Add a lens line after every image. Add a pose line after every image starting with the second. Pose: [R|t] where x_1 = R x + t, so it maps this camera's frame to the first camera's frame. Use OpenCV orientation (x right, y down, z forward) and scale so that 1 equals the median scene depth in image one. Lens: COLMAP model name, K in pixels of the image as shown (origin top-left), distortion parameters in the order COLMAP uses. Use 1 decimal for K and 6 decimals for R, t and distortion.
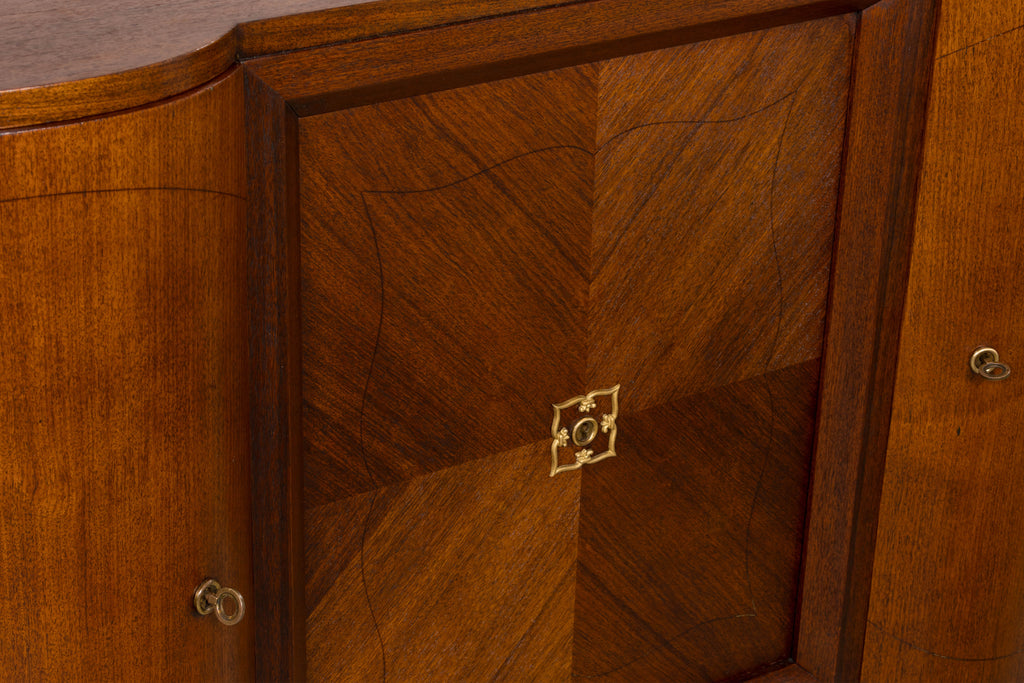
lens RADIAL K [[2257.1, 0, 515.4], [0, 2257.1, 366.1], [0, 0, 1]] dist [-0.053935, 0.594902]
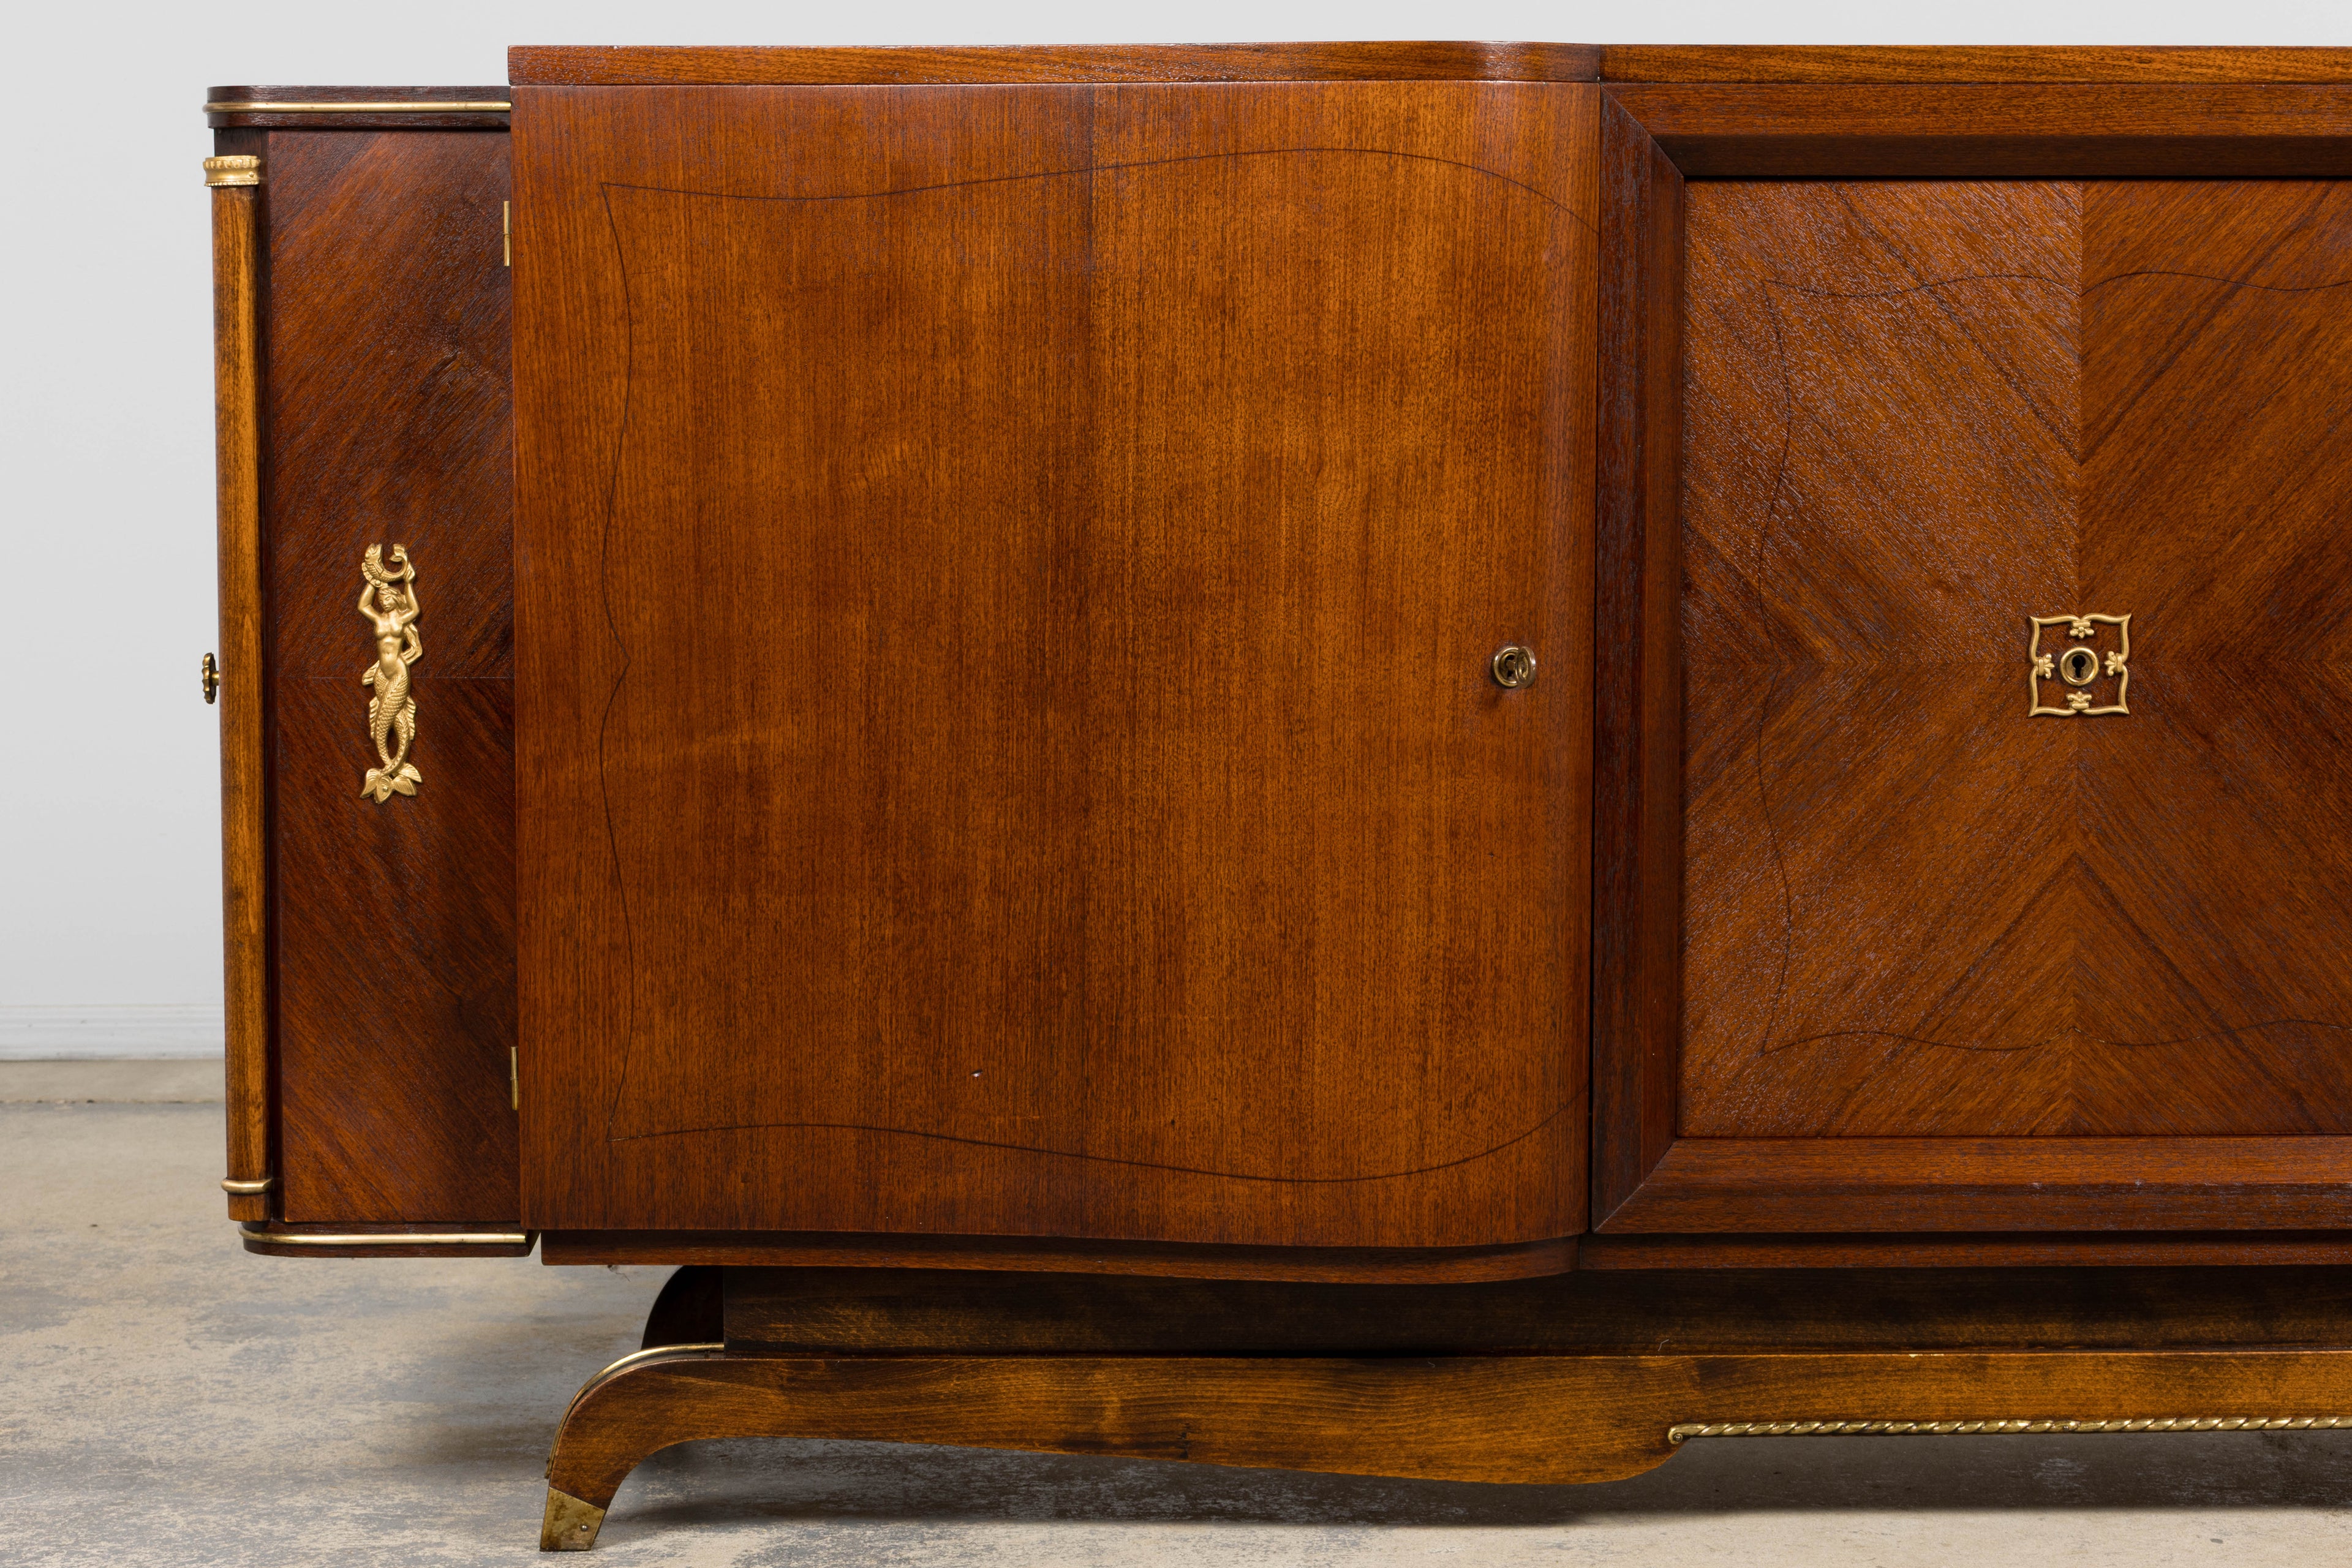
lens RADIAL K [[5541.0, 0, 1082.5], [0, 5541.0, 844.9], [0, 0, 1]] dist [-0.043706, 0.495967]
pose [[0.841020, 0.024519, -0.540448, 0.812311], [-0.215346, 0.931594, -0.292847, 0.754335], [0.496298, 0.362674, 0.788769, -0.718351]]
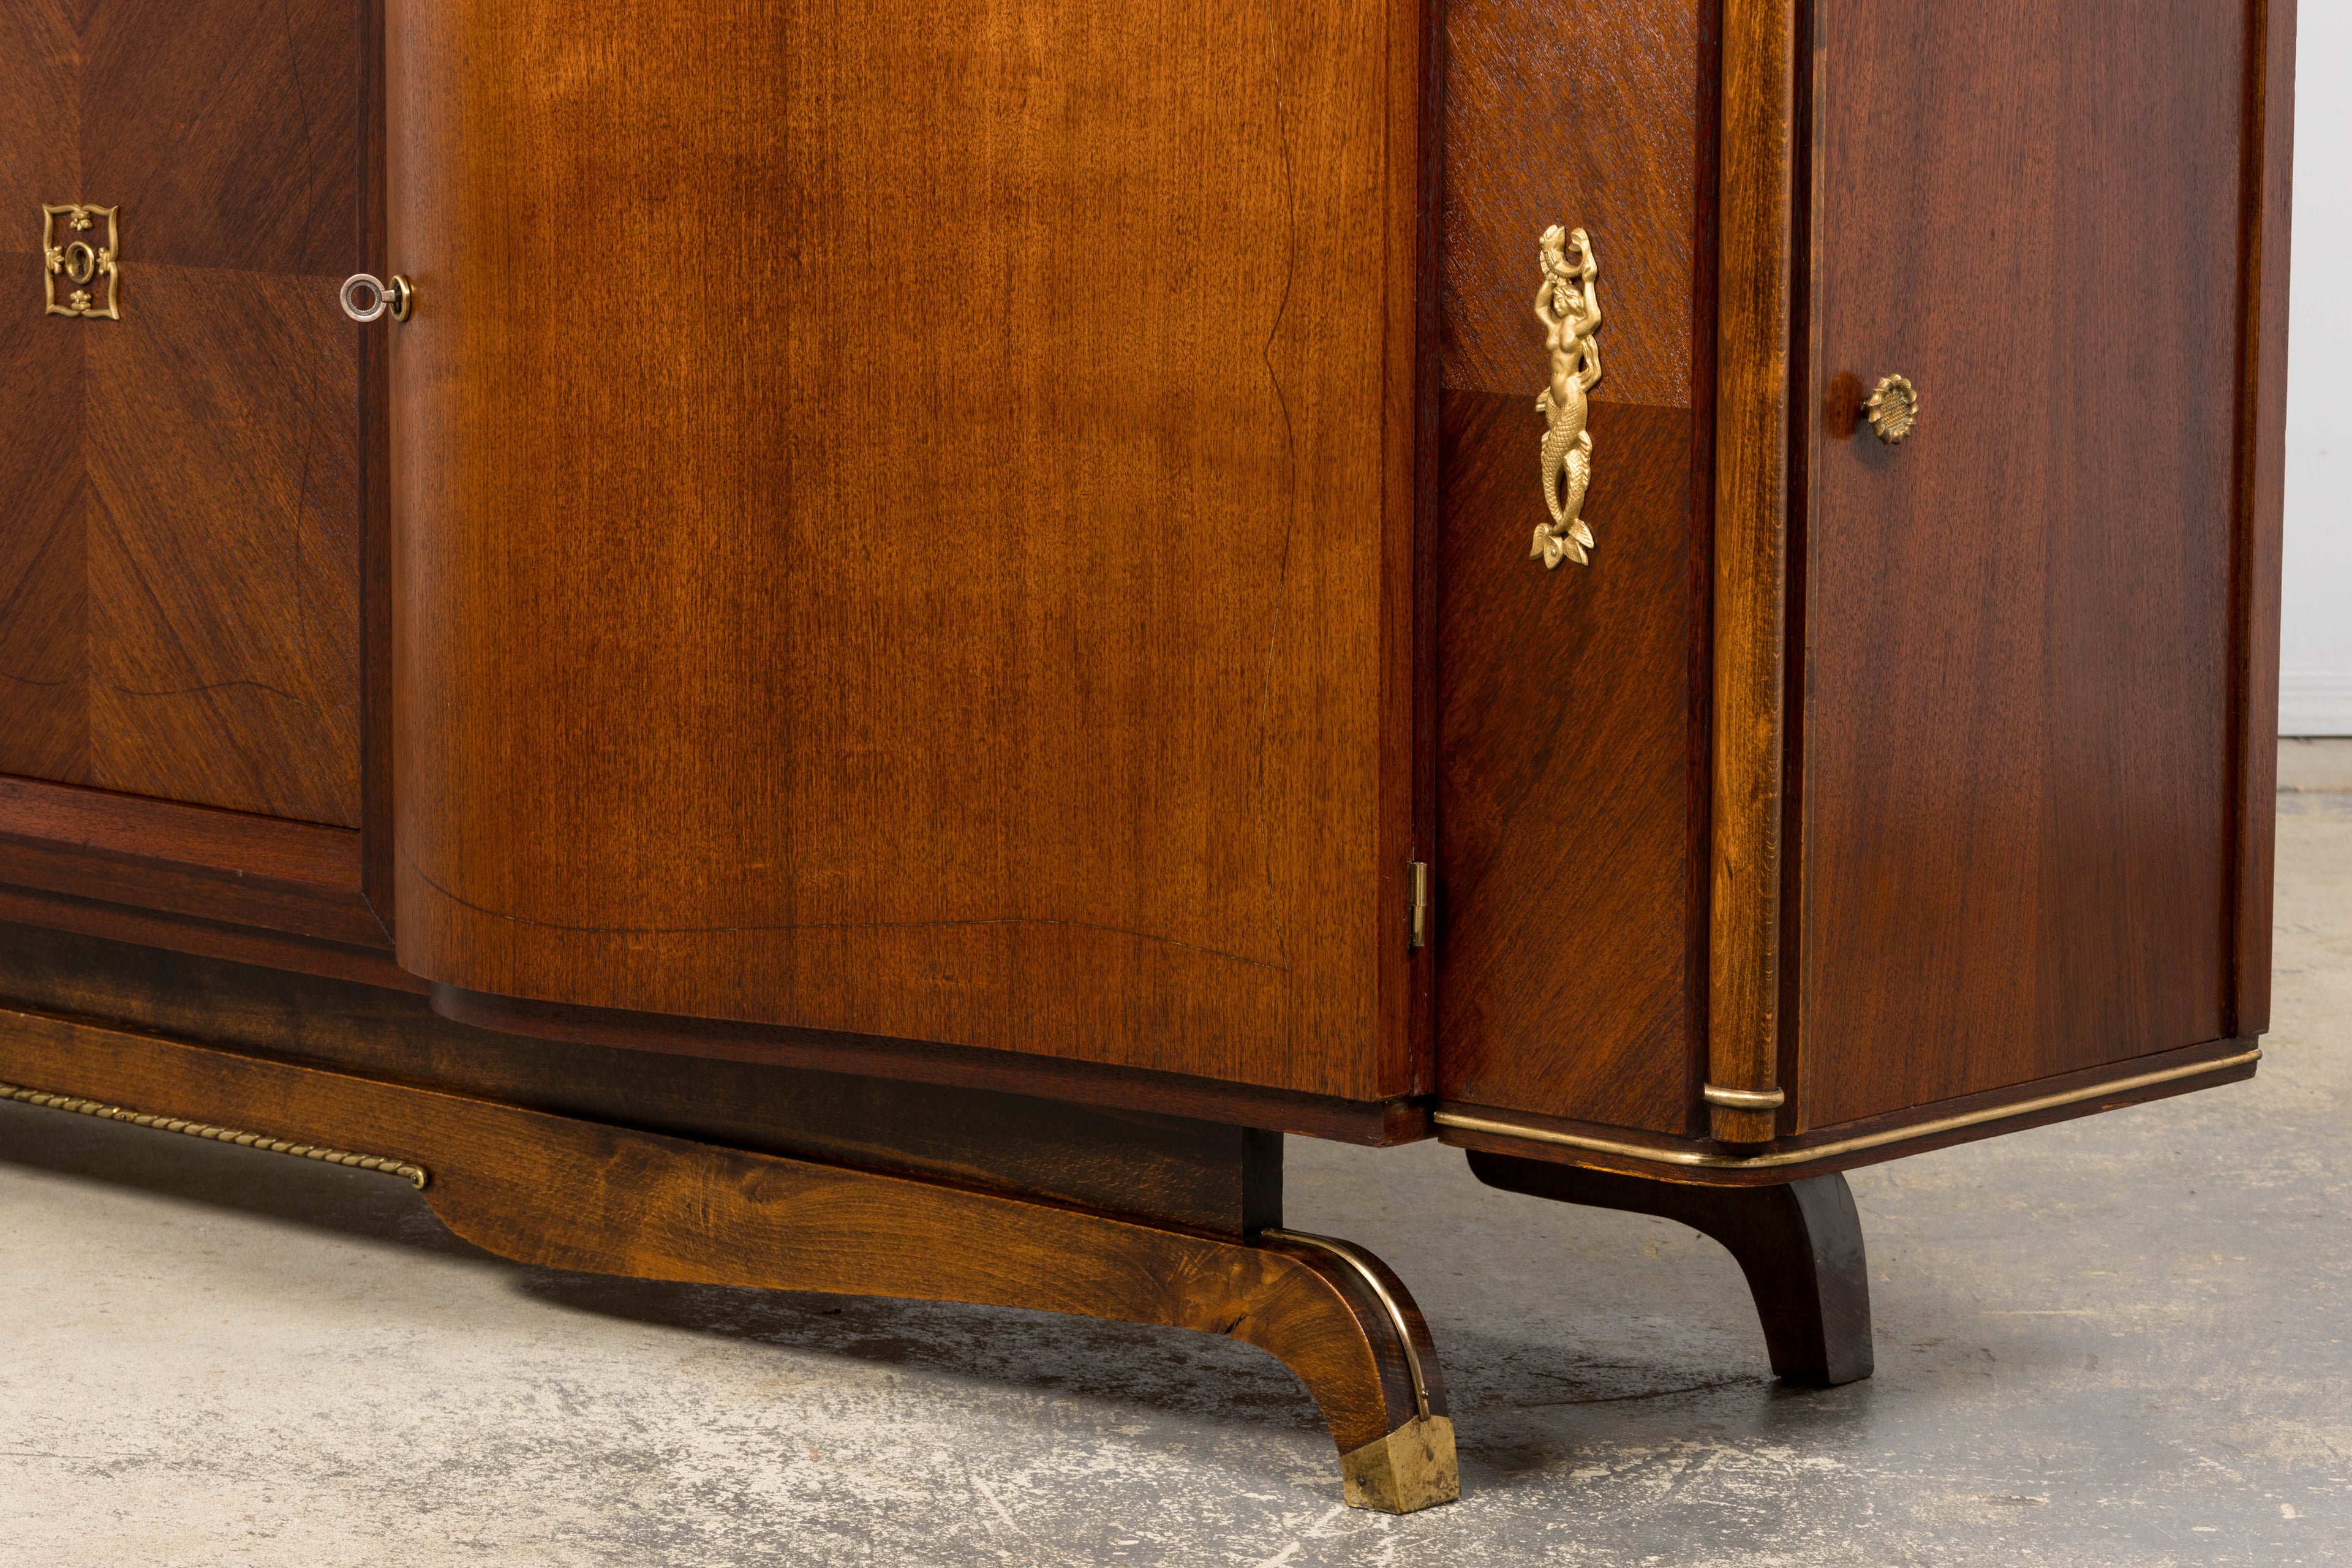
lens RADIAL K [[7568.0, 0, 1176.0], [0, 7568.0, 784.0], [0, 0, 1]] dist [-0.138369, 0.112123]
pose [[0.231879, 0.109700, -0.966539, 2.493458], [-0.430153, 0.902756, -0.000736, 0.031054], [0.872468, 0.415930, 0.256518, 0.771349]]
